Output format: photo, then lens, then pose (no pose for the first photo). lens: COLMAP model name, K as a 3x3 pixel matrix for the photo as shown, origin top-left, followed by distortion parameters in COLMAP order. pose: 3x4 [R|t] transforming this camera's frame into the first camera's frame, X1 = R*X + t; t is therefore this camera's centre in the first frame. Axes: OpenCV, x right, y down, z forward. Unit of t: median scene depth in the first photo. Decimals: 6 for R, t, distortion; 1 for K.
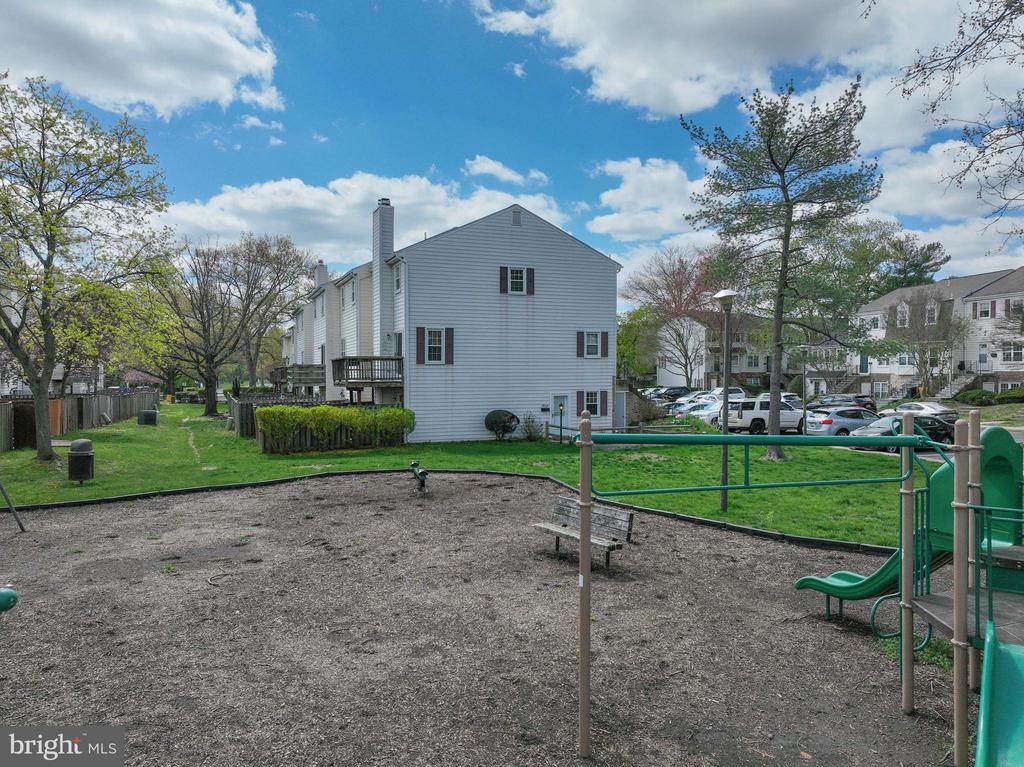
lens RADIAL K [[723.8, 0, 512.3], [0, 723.8, 380.5], [0, 0, 1]] dist [0.012322, 0.013655]
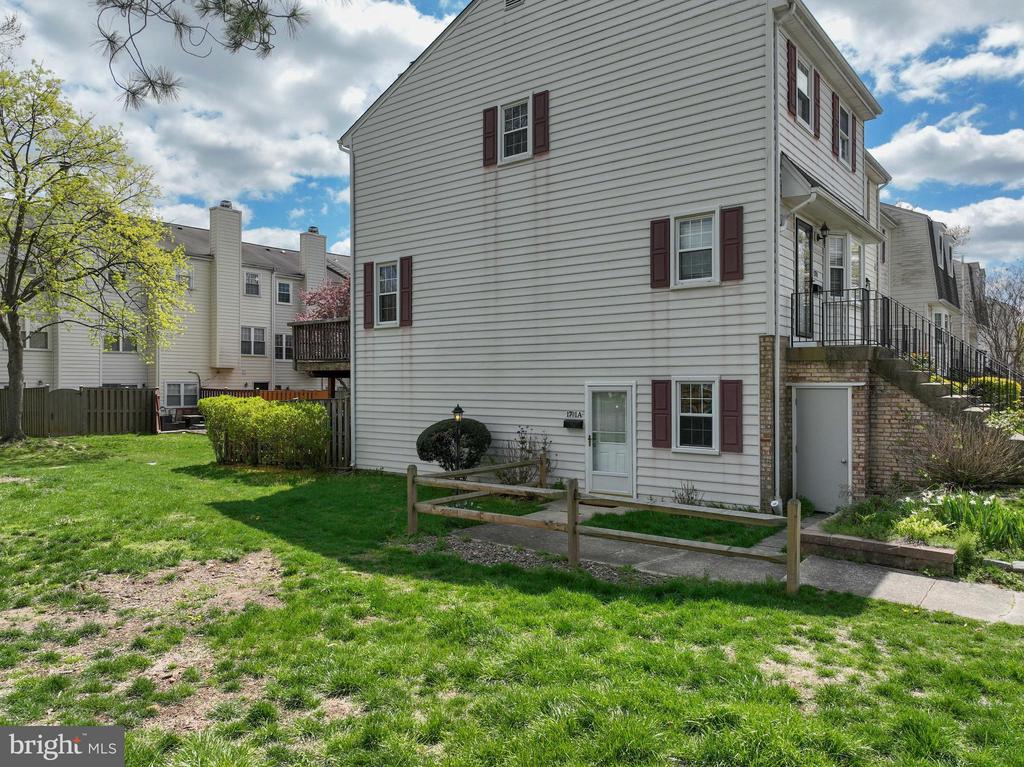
lens RADIAL K [[723.8, 0, 515.4], [0, 723.8, 383.0], [0, 0, 1]] dist [0.012322, 0.013655]
pose [[0.497563, 0.003701, -0.867420, 0.375998], [-0.005906, 0.999982, 0.000878, 0.016233], [0.867408, 0.004686, 0.497576, 0.744155]]
